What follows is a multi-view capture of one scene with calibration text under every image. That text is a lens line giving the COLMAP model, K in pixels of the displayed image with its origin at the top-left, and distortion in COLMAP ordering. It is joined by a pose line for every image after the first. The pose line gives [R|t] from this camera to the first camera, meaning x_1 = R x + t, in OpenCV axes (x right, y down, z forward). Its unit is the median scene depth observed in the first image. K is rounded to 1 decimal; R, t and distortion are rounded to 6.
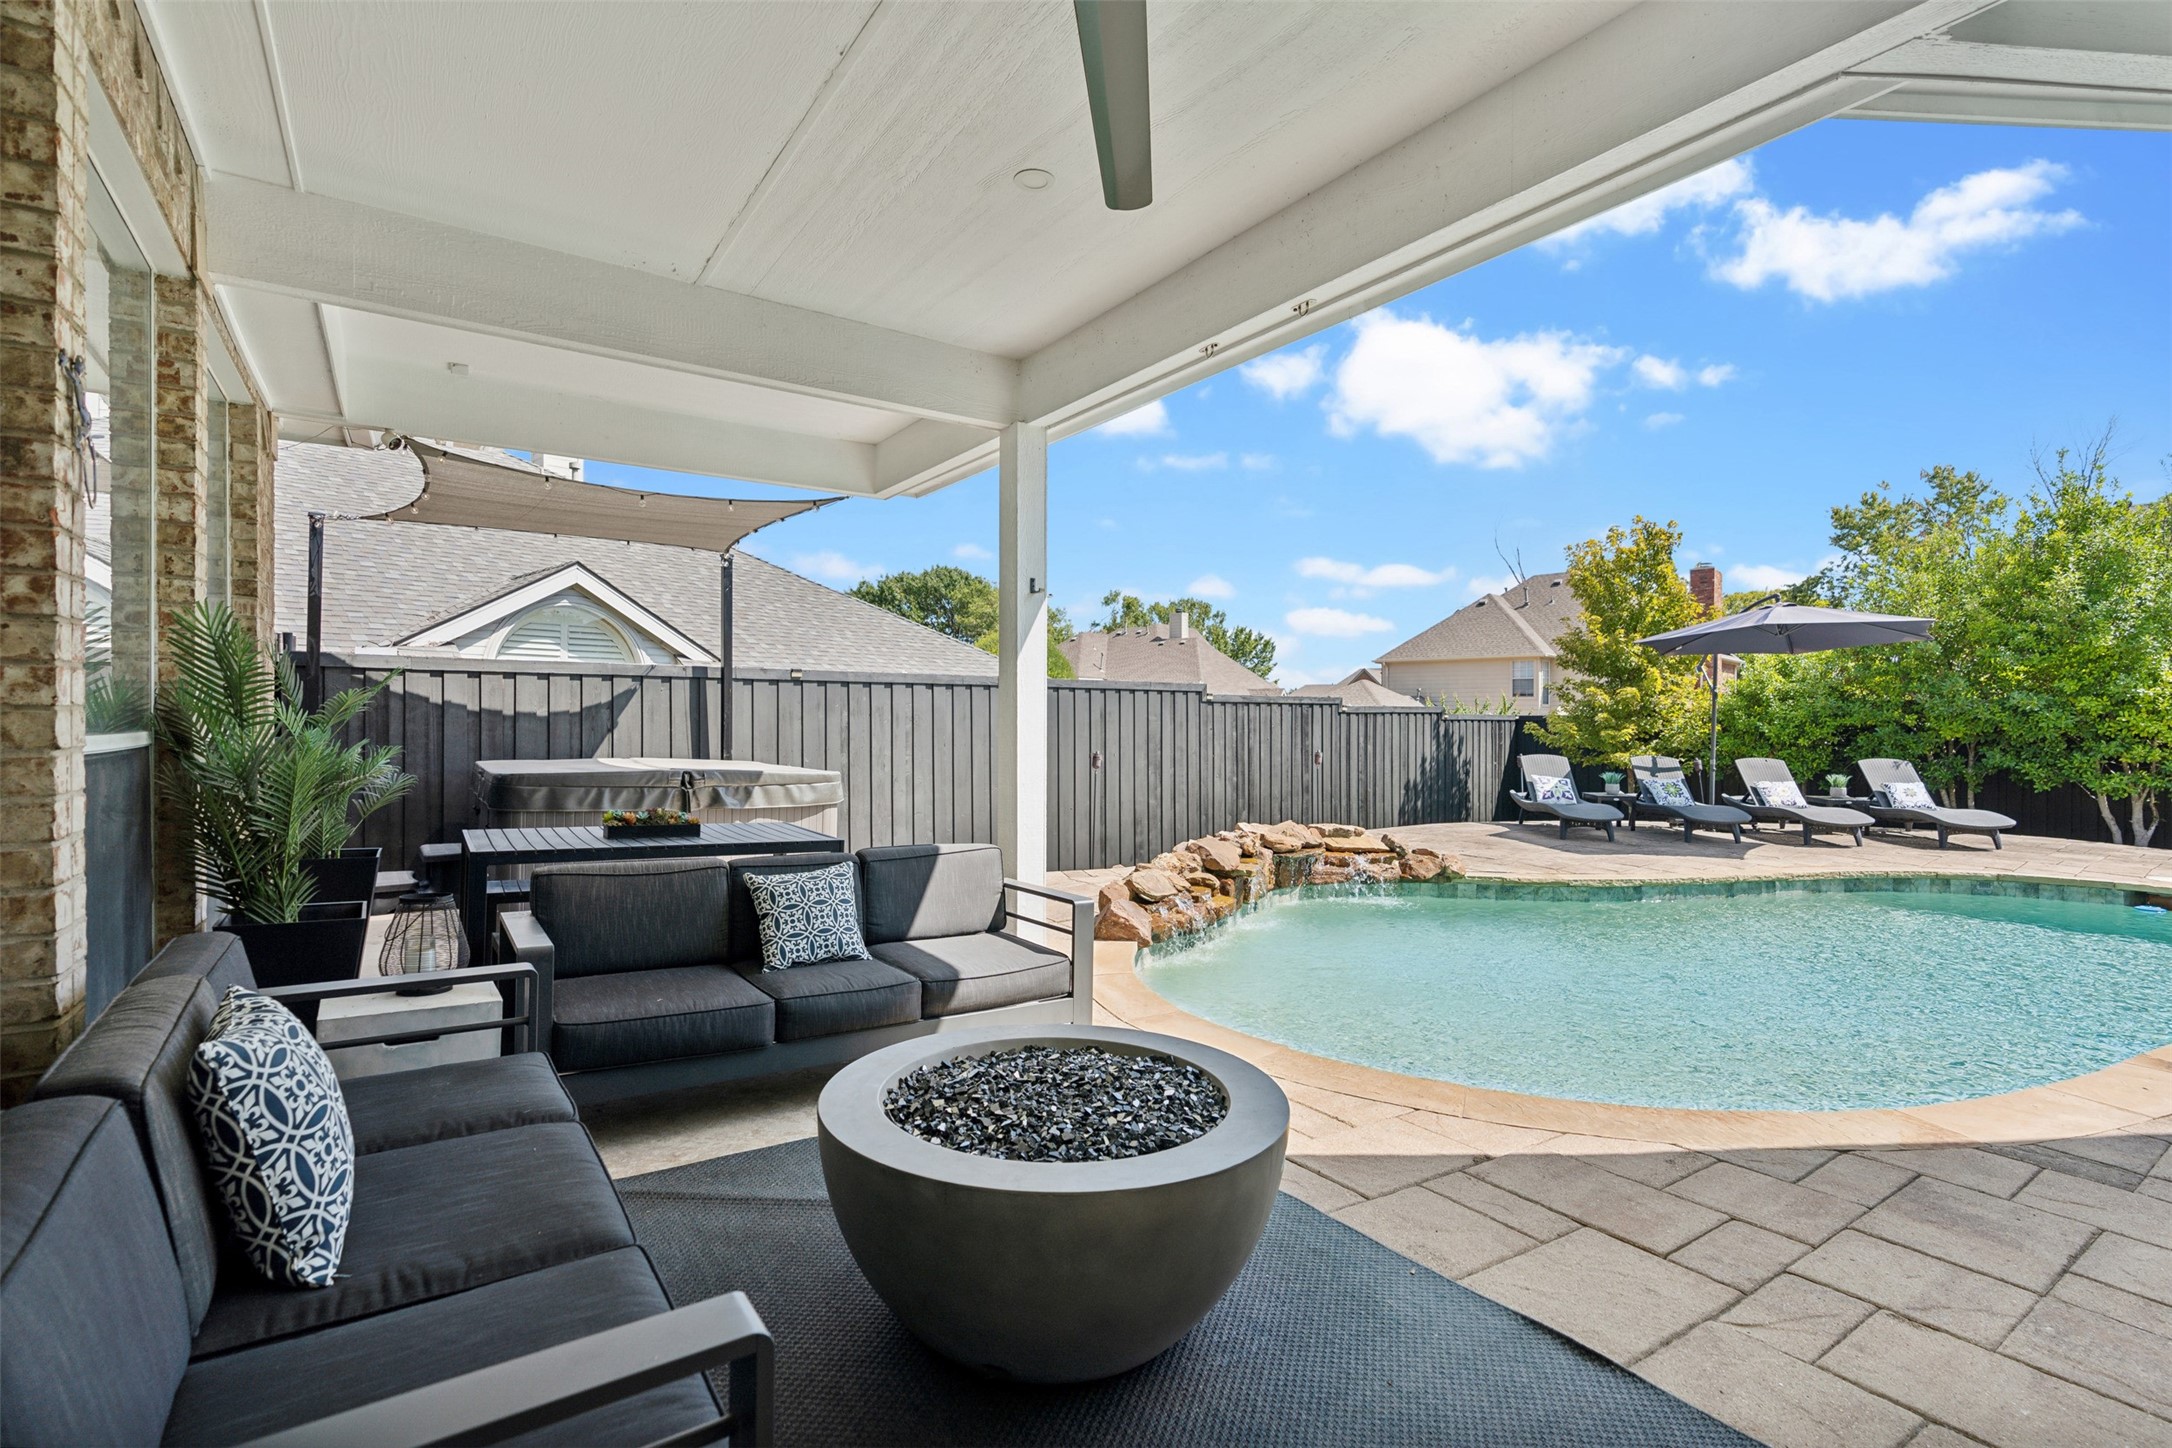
lens RADIAL K [[989.3, 0, 1075.5], [0, 989.3, 720.4], [0, 0, 1]] dist [-0.005407, -0.000017]
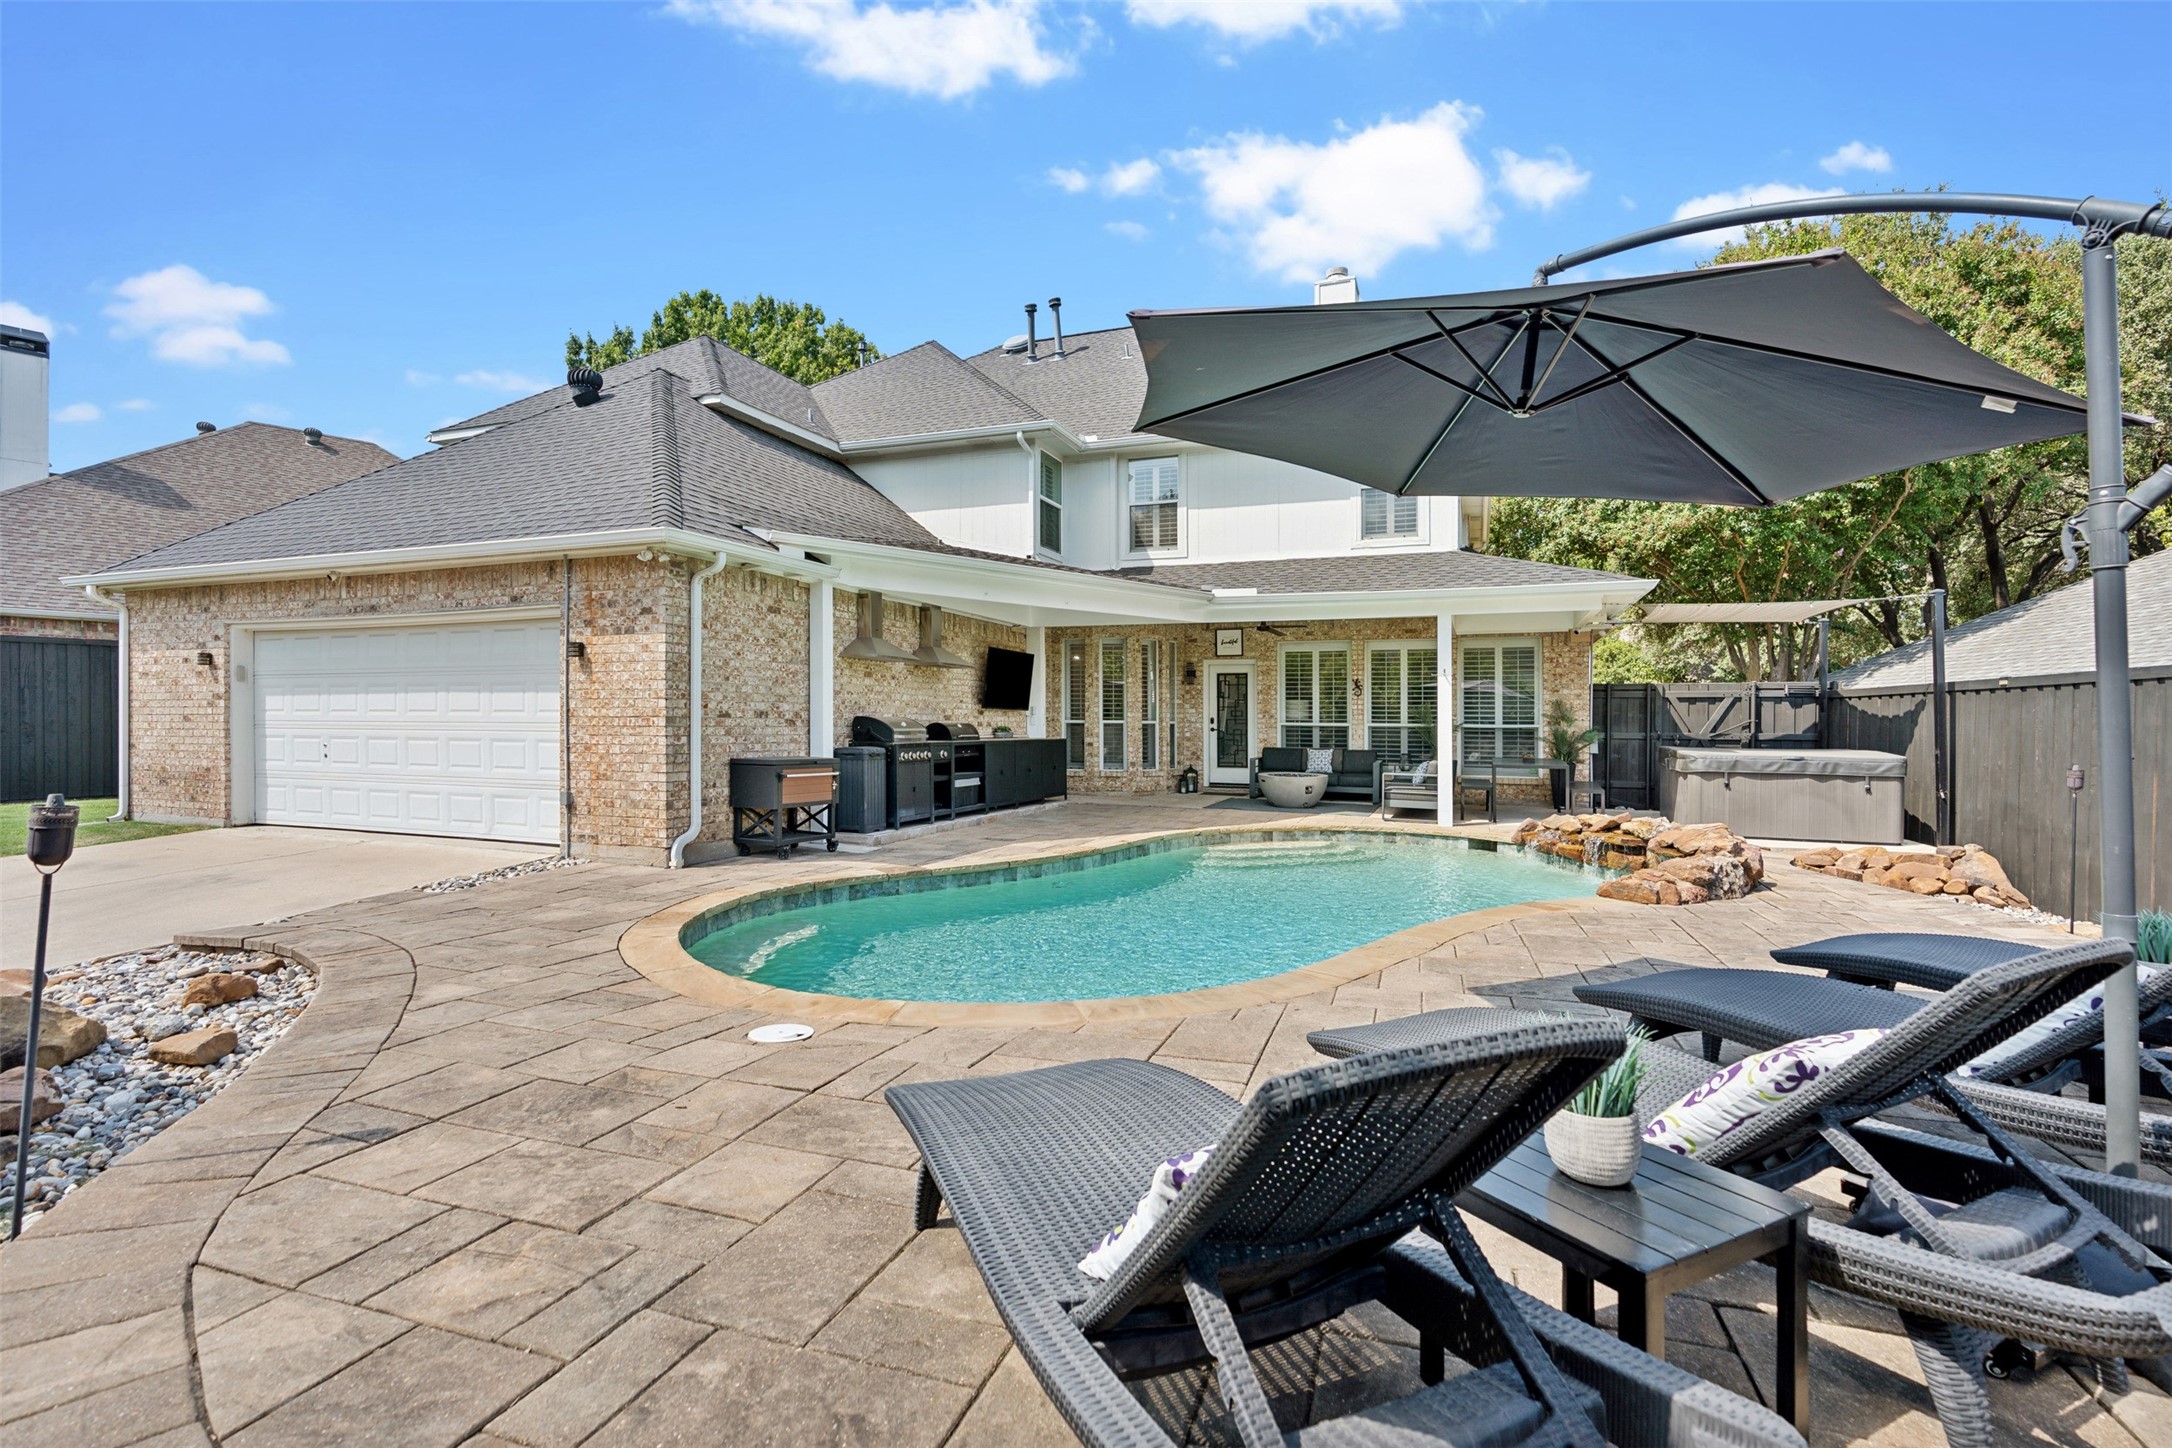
lens RADIAL K [[989.3, 0, 1075.5], [0, 989.3, 720.4], [0, 0, 1]] dist [-0.005407, -0.000017]
pose [[-0.831737, -0.012237, -0.555036, 0.924396], [-0.012145, 0.999919, -0.003846, 0.009581], [0.555038, 0.003542, -0.831818, 1.079528]]
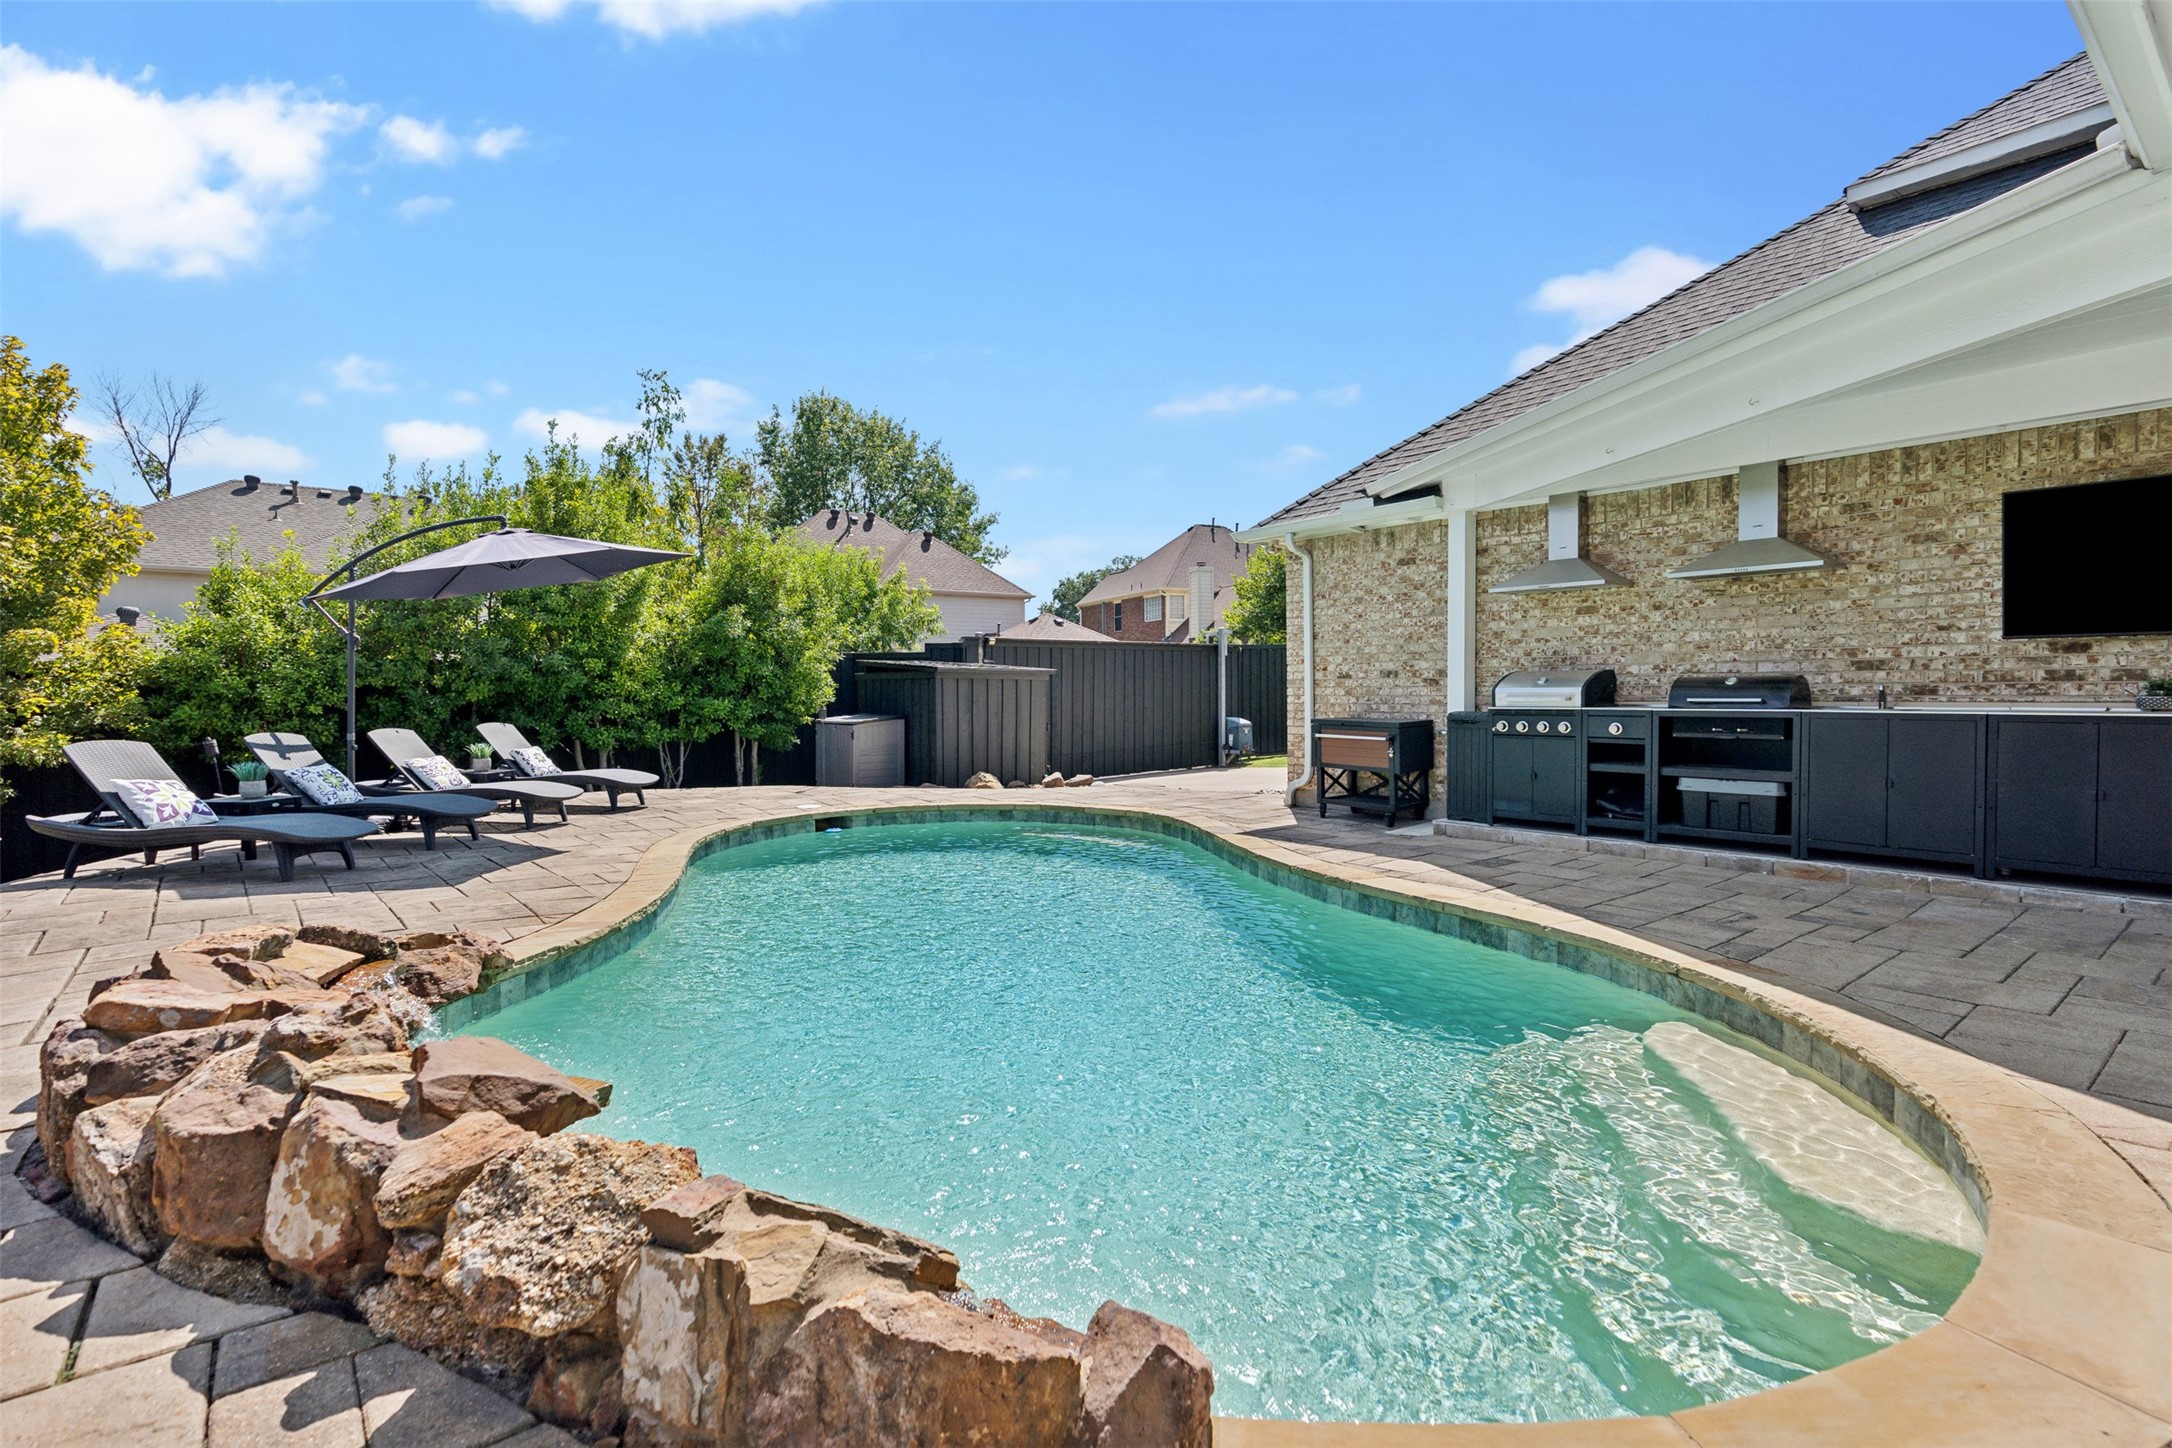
lens RADIAL K [[1010.2, 0, 1079.5], [0, 1010.2, 706.9], [0, 0, 1]] dist [-0.002149, 0.000215]
pose [[-0.063219, -0.021340, 0.997772, -0.118398], [0.010655, 0.999700, 0.022056, 0.010247], [-0.997943, 0.012025, -0.062972, 0.546088]]
